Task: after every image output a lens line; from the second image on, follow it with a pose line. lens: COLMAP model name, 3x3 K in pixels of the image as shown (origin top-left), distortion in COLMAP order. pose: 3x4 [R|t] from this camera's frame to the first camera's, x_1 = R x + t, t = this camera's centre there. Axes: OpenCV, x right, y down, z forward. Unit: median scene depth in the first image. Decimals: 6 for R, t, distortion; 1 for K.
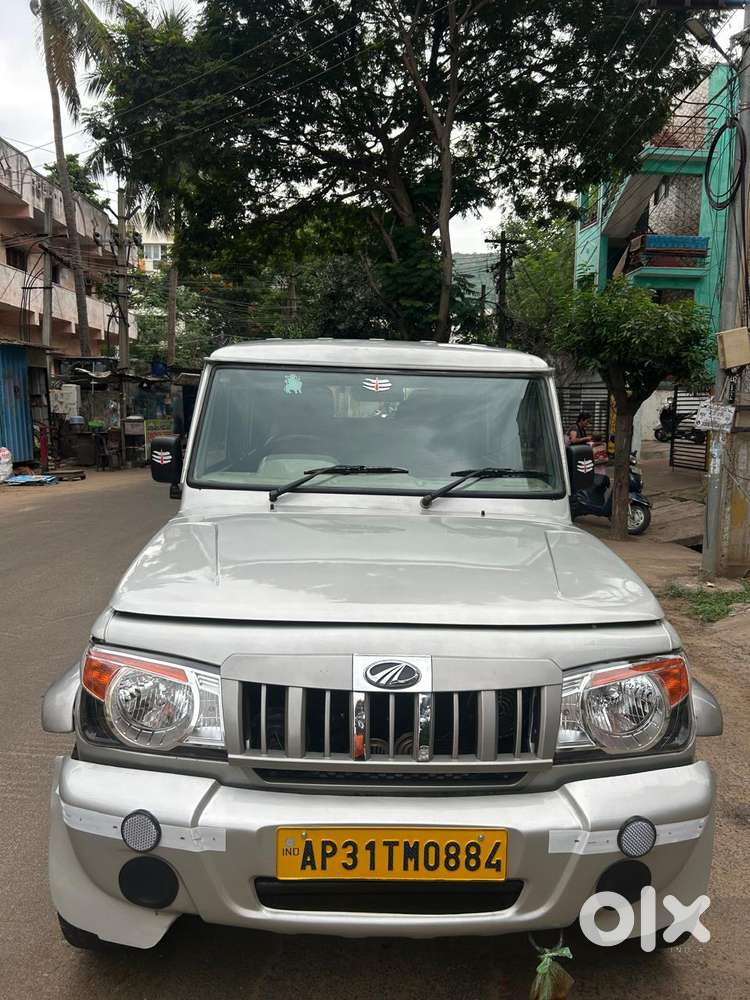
lens RADIAL K [[754.1, 0, 374.6], [0, 754.1, 503.9], [0, 0, 1]] dist [0.063322, -0.075289]
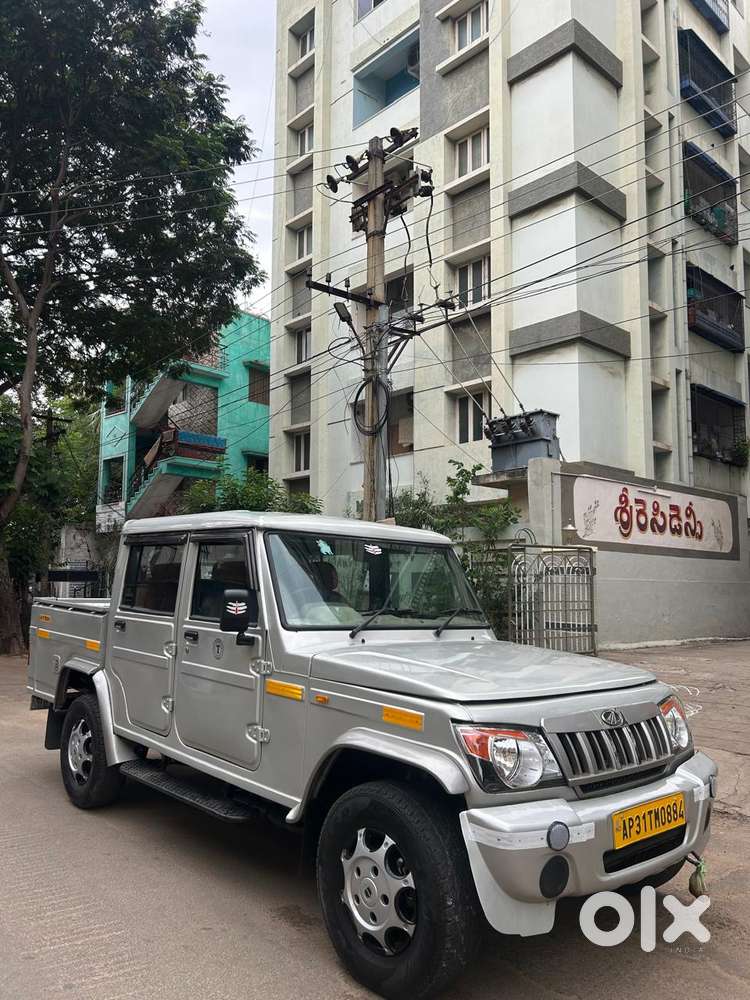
lens RADIAL K [[754.8, 0, 377.5], [0, 754.8, 501.9], [0, 0, 1]] dist [0.069786, -0.089522]
pose [[0.772469, 0.062357, 0.631983, -0.394193], [0.087310, 0.975289, -0.202949, 0.015245], [-0.629022, 0.211951, 0.747936, -0.011294]]
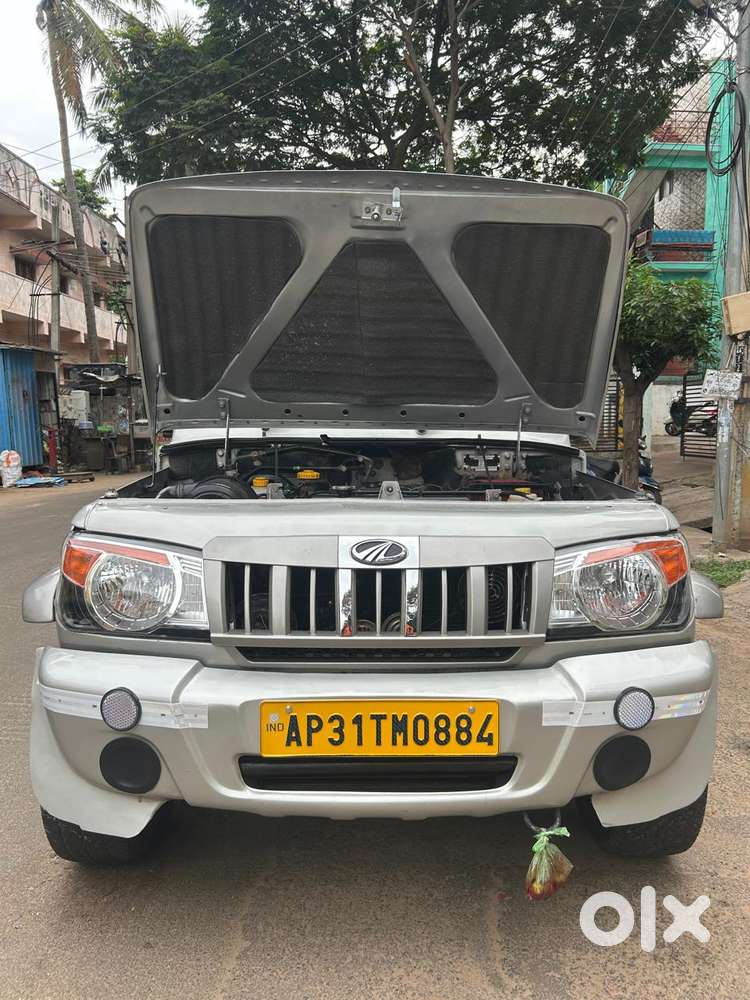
lens RADIAL K [[754.8, 0, 377.5], [0, 754.8, 501.9], [0, 0, 1]] dist [0.069786, -0.089522]
pose [[0.999765, -0.018107, -0.011914, 0.009147], [0.017890, 0.999677, -0.018069, 0.047317], [0.012238, 0.017851, 0.999766, 0.007490]]
